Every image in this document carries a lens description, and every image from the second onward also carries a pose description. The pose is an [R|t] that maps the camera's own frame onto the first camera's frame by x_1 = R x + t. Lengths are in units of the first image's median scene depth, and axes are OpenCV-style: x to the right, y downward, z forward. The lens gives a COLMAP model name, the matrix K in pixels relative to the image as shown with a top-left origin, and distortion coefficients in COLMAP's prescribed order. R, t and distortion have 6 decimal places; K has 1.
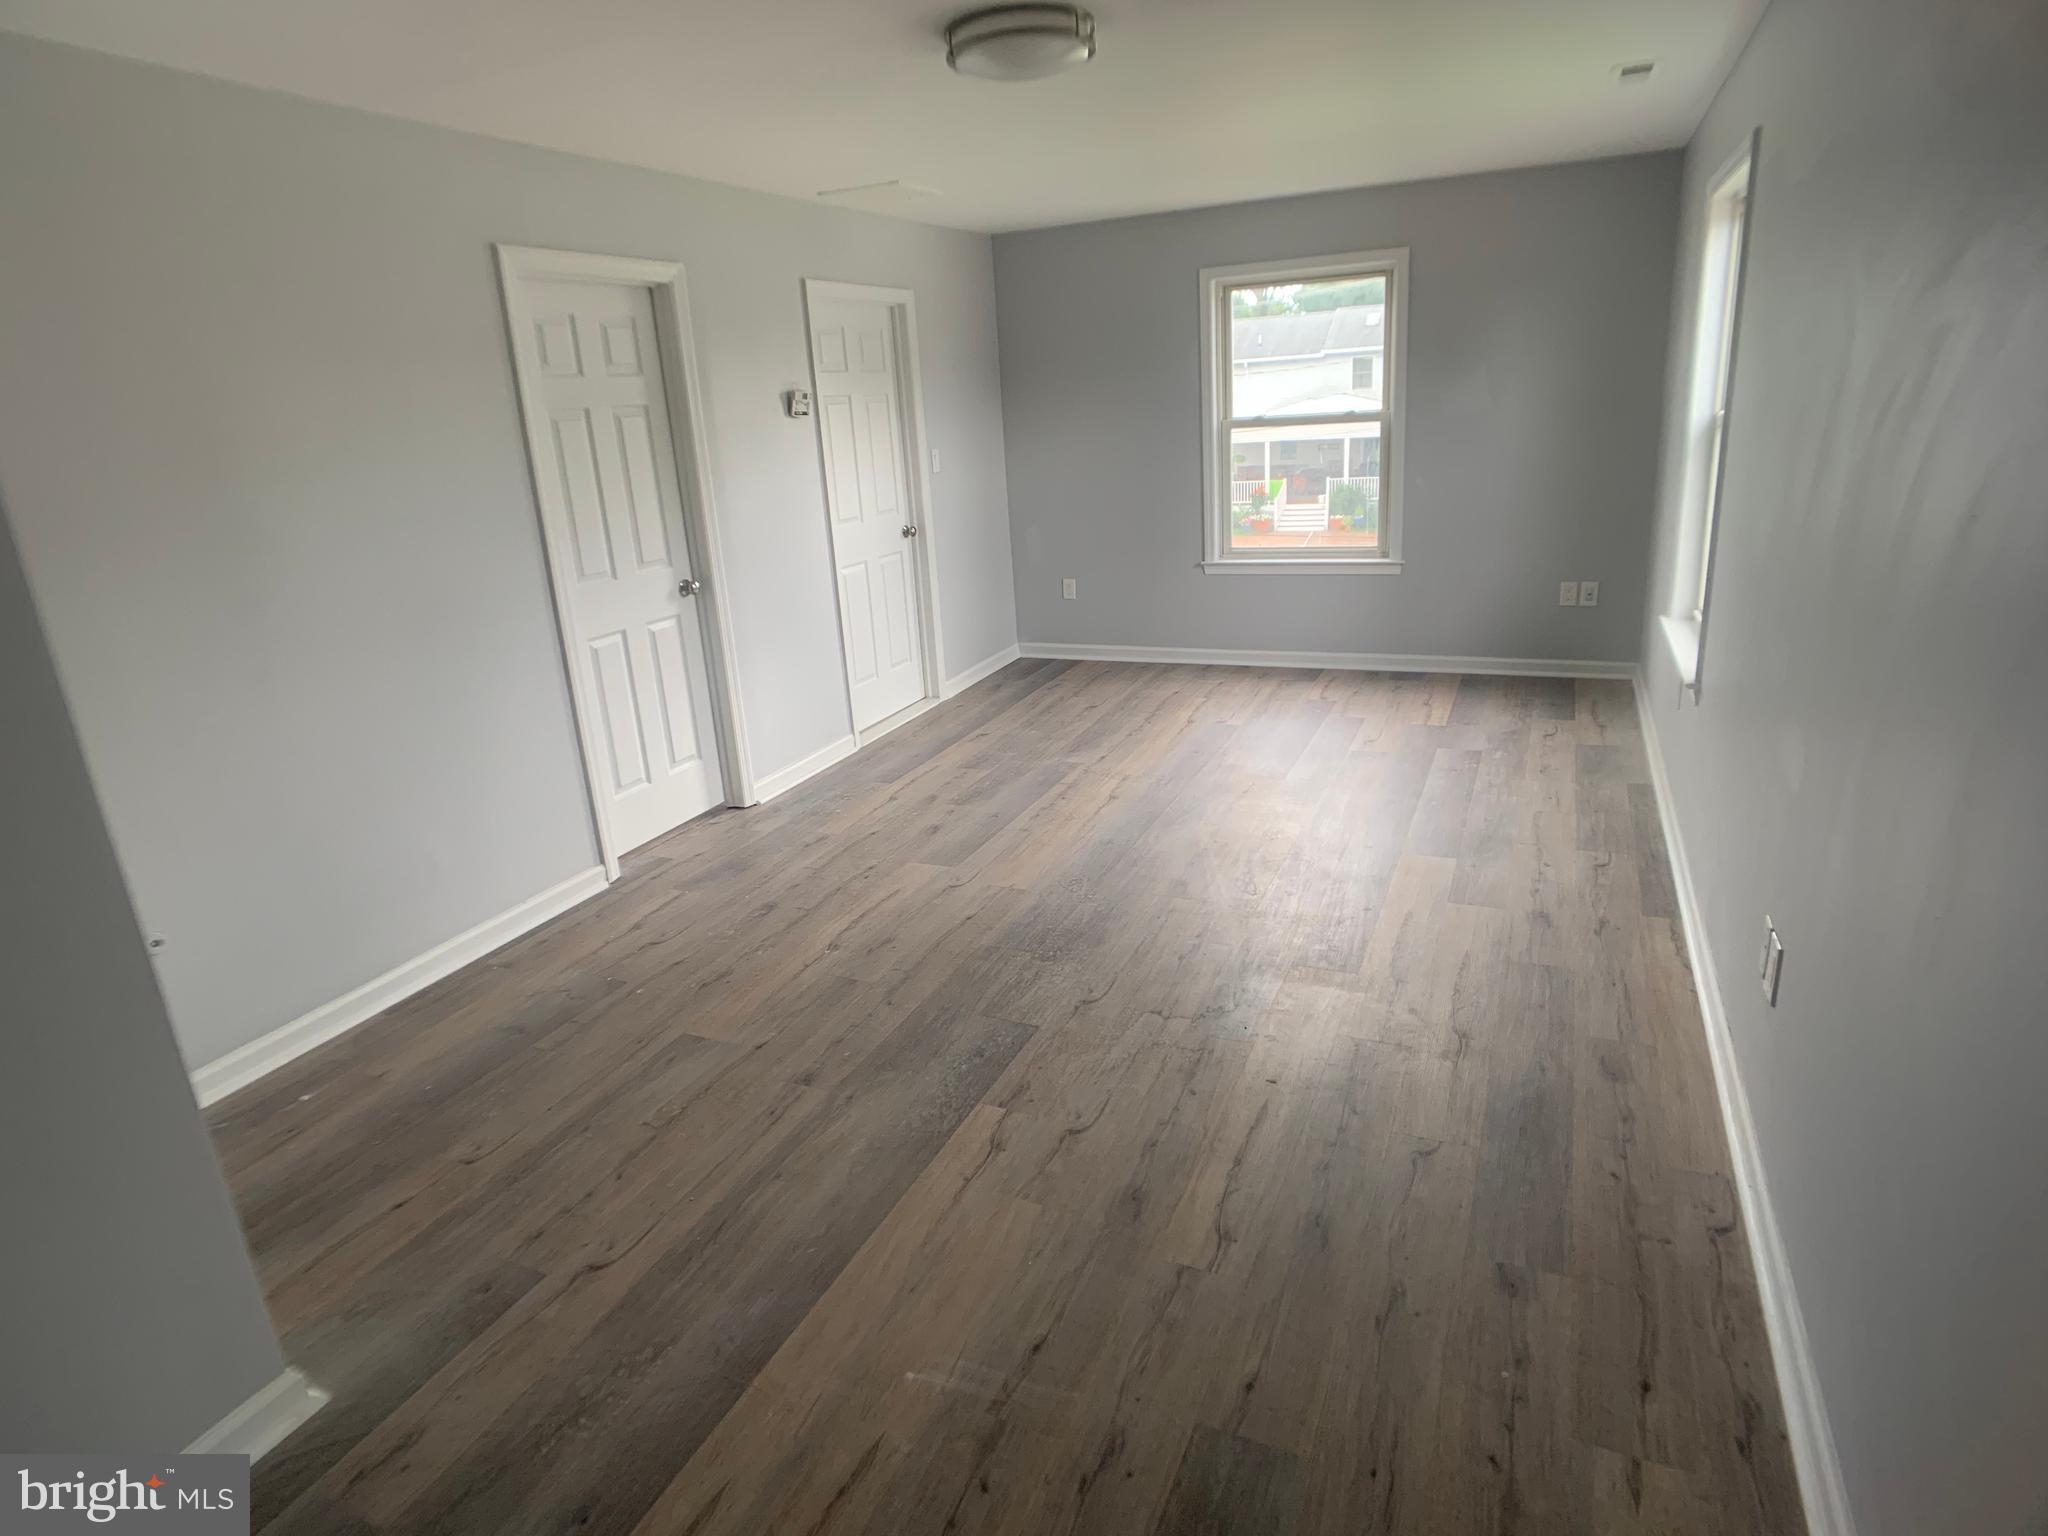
lens RADIAL K [[1151.3, 0, 993.6], [0, 1151.3, 737.5], [0, 0, 1]] dist [-0.017897, 0.001022]
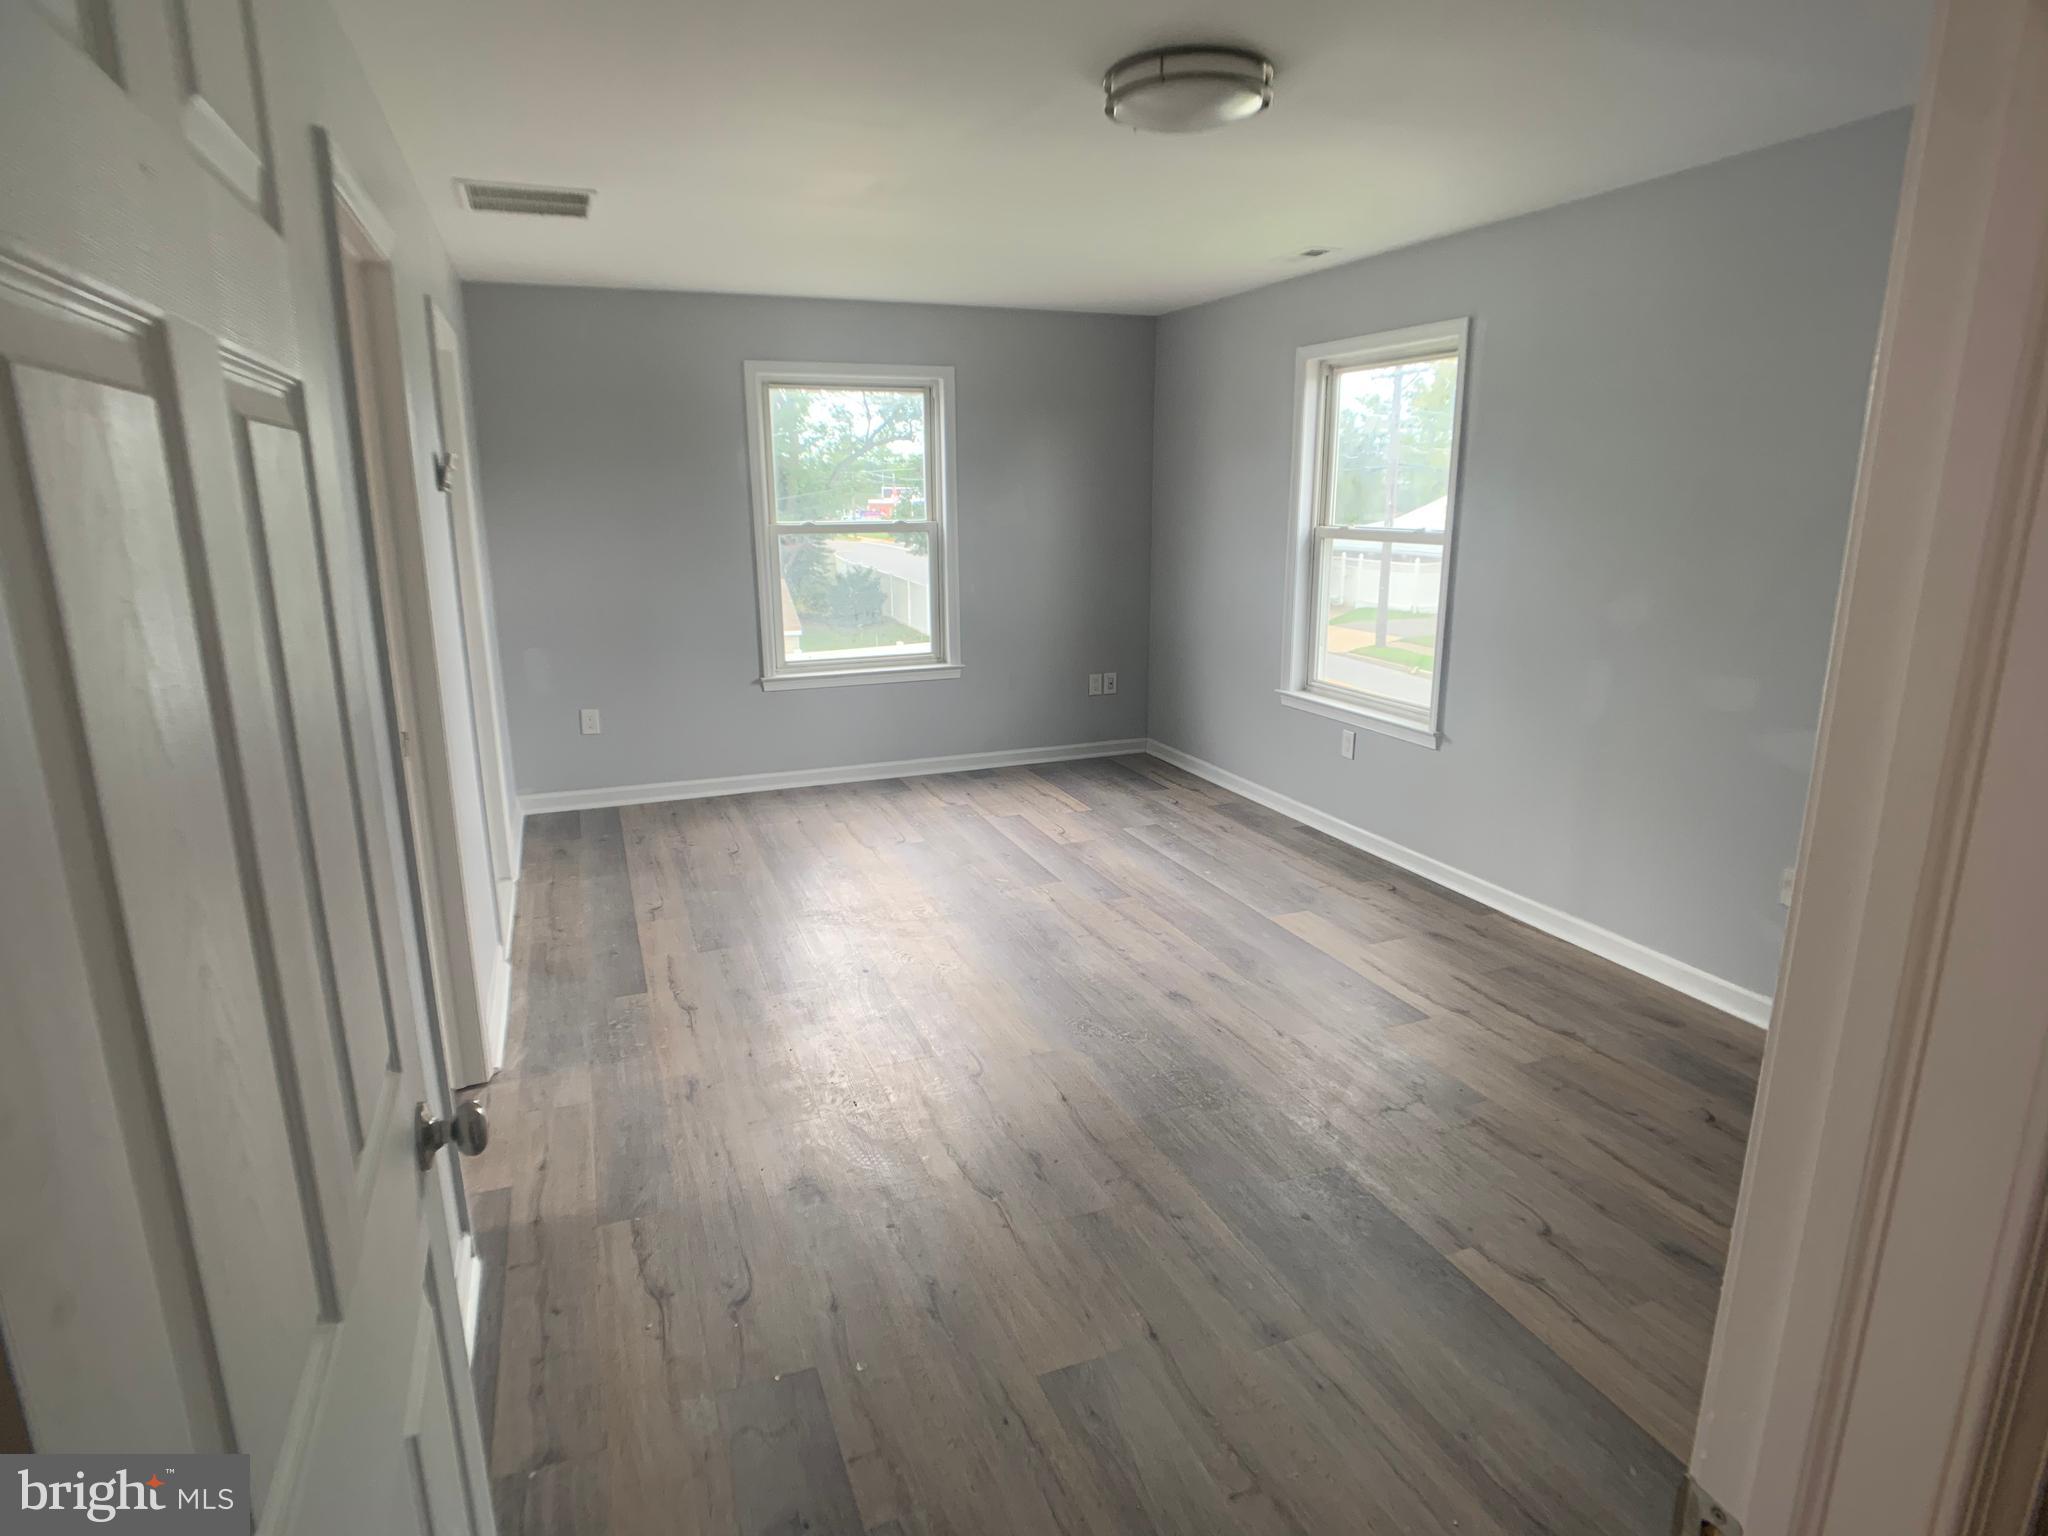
lens RADIAL K [[1151.3, 0, 1025.1], [0, 1151.3, 768.5], [0, 0, 1]] dist [-0.017897, 0.001022]
pose [[0.677211, -0.114932, 0.726757, -0.399315], [0.170490, 0.985355, -0.003039, -0.051779], [-0.715764, 0.125963, 0.686888, 0.274856]]
